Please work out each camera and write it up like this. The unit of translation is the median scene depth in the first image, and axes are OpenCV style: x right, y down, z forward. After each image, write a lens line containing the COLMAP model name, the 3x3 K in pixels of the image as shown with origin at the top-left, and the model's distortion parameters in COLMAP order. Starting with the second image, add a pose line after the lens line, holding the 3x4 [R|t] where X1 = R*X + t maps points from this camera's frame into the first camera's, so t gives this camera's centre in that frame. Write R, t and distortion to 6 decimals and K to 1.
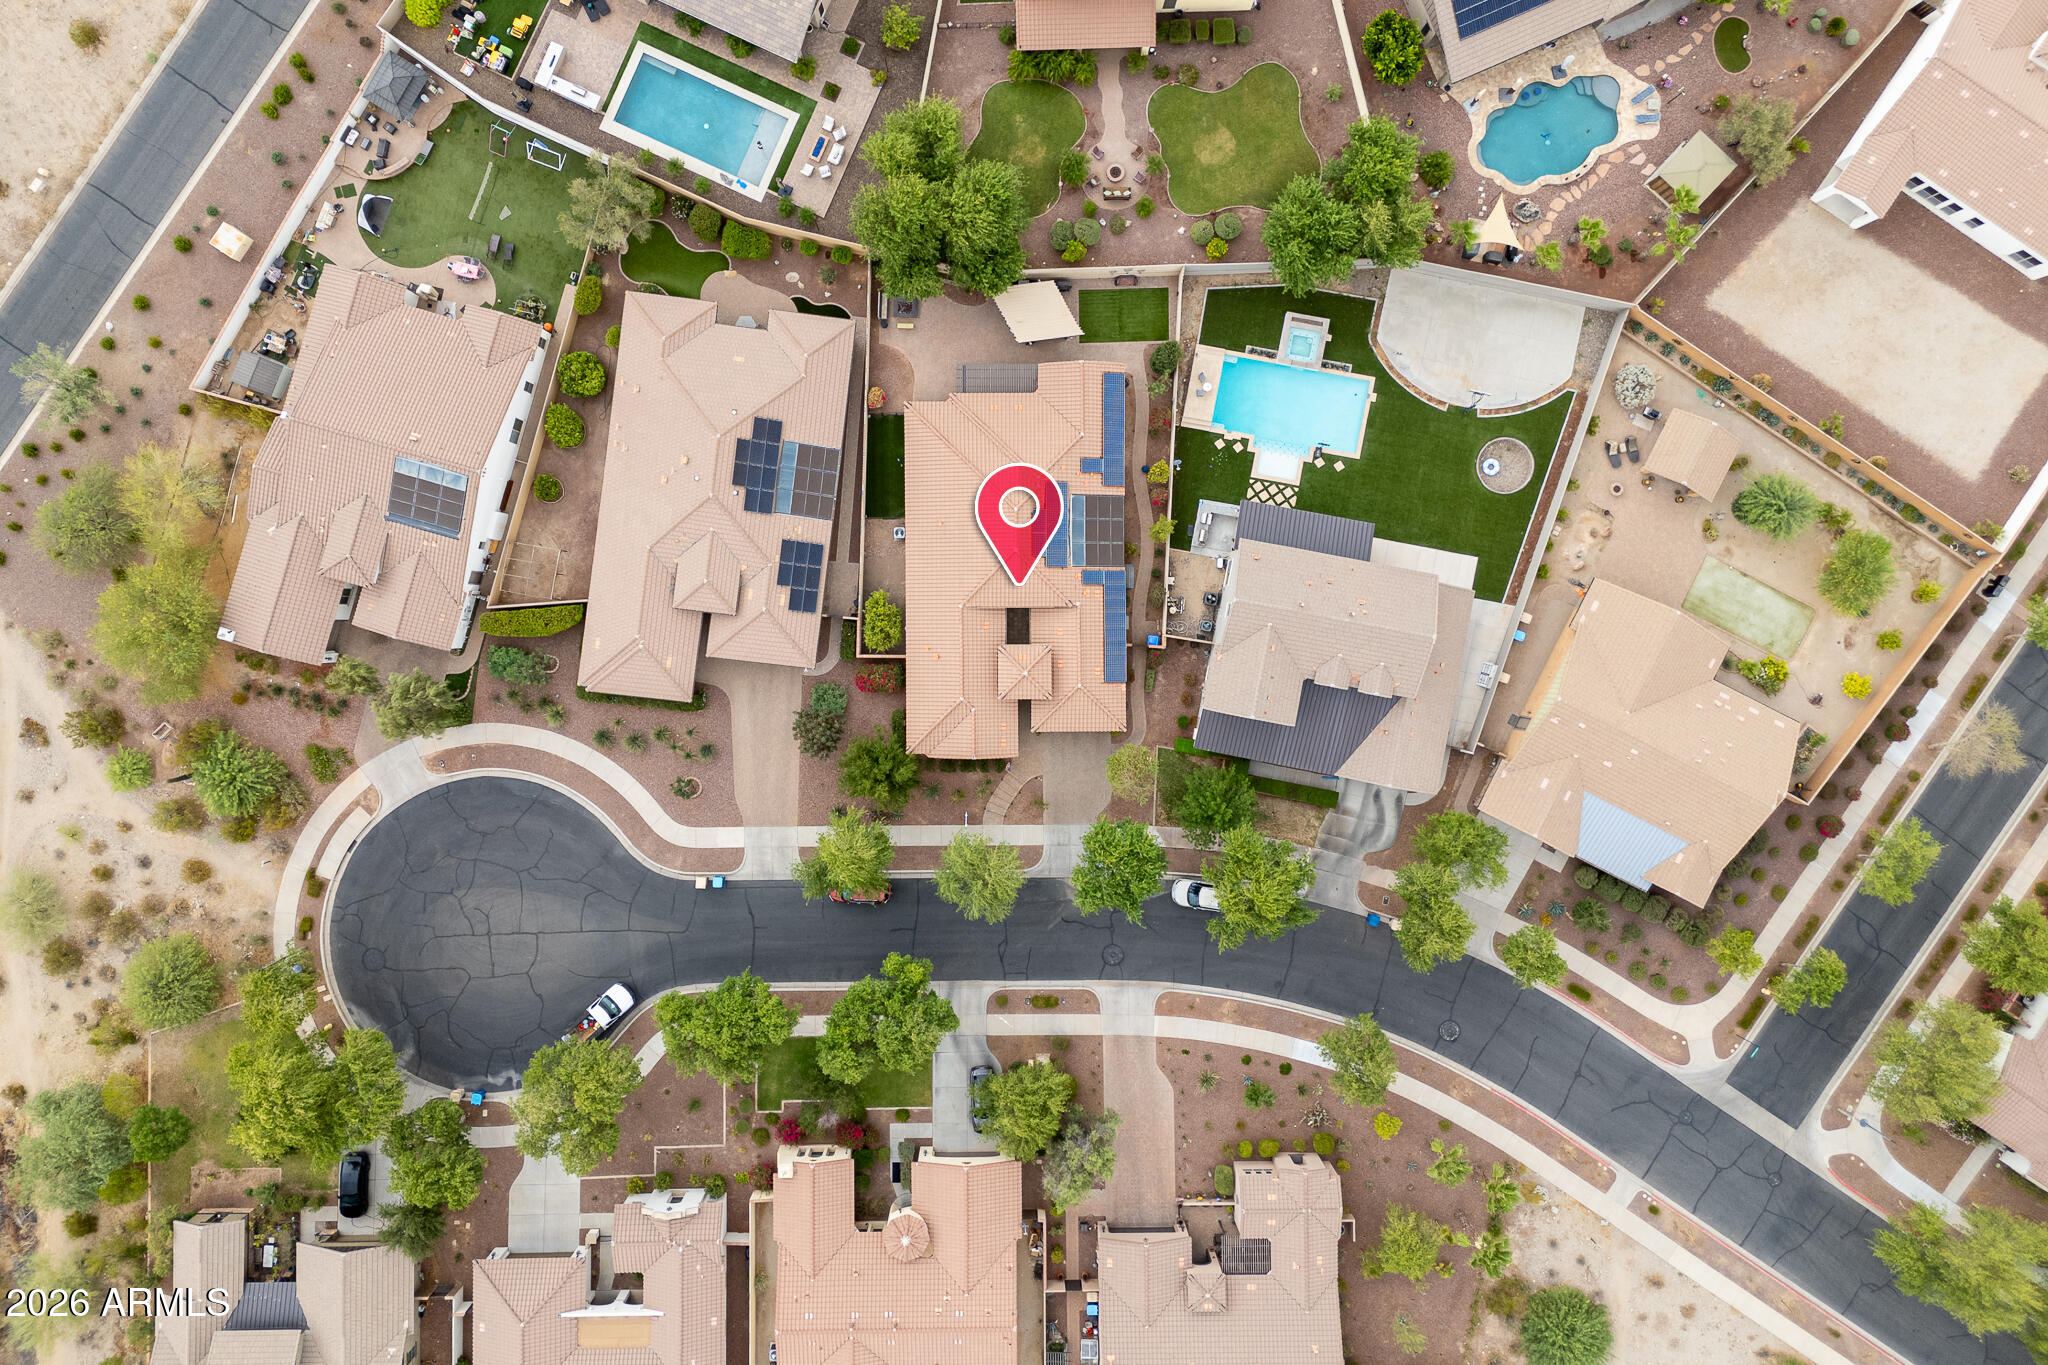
lens RADIAL K [[1437.5, 0, 1024.0], [0, 1437.5, 682.5], [0, 0, 1]] dist [0.045023, -0.024334]
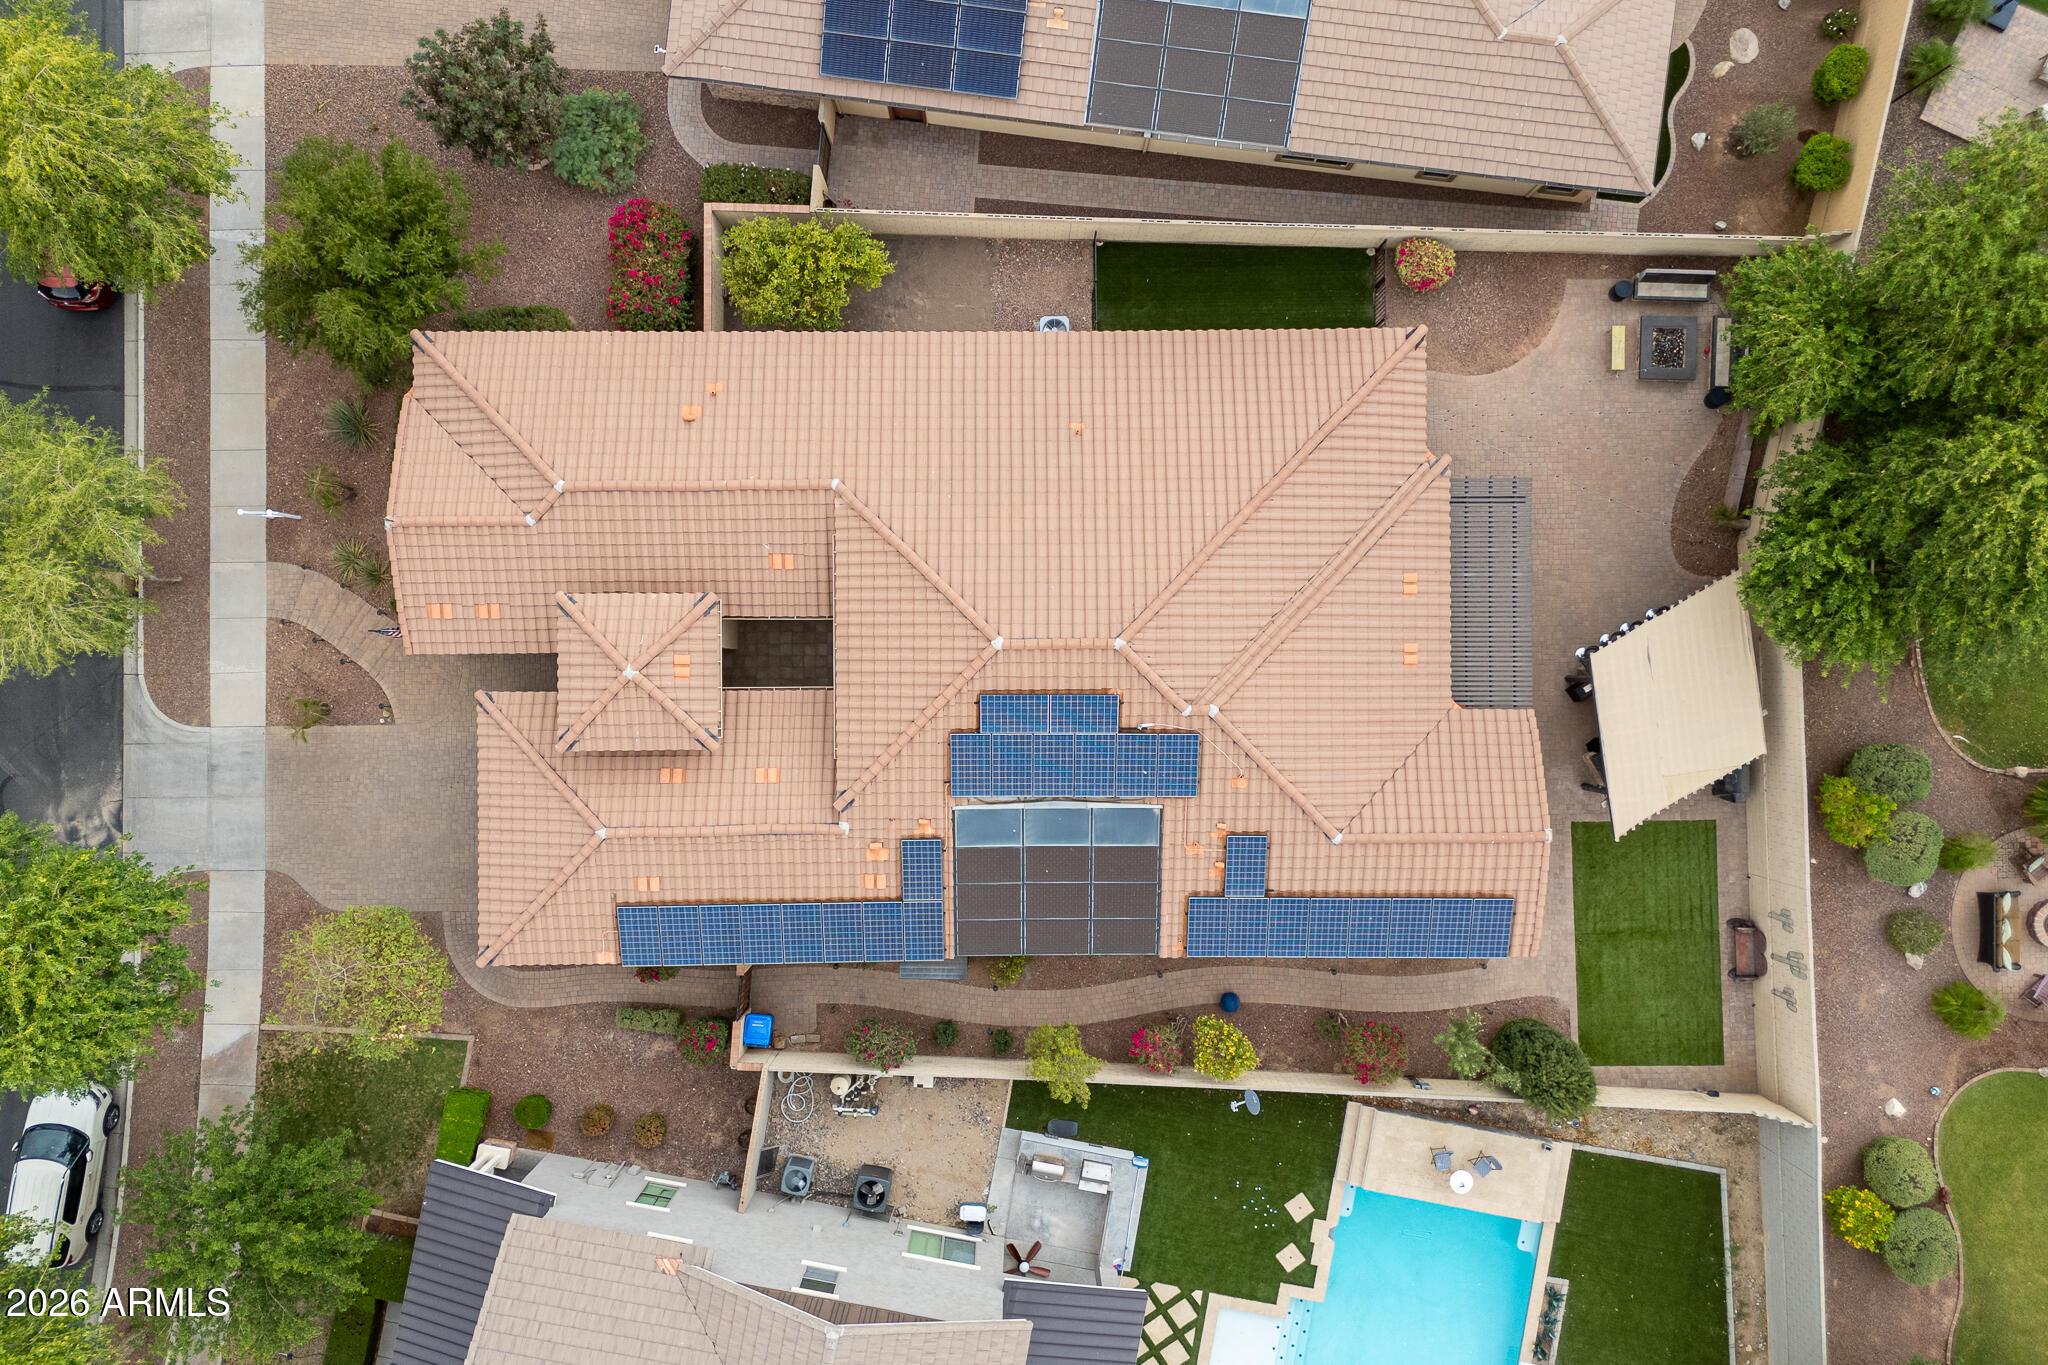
lens RADIAL K [[1415.7, 0, 965.8], [0, 1415.7, 685.6], [0, 0, 1]] dist [0.056147, -0.037614]
pose [[0.001529, 0.999952, -0.009696, 0.006936], [-0.999911, 0.001400, -0.013288, -0.076815], [-0.013274, 0.009716, 0.999865, 0.640869]]
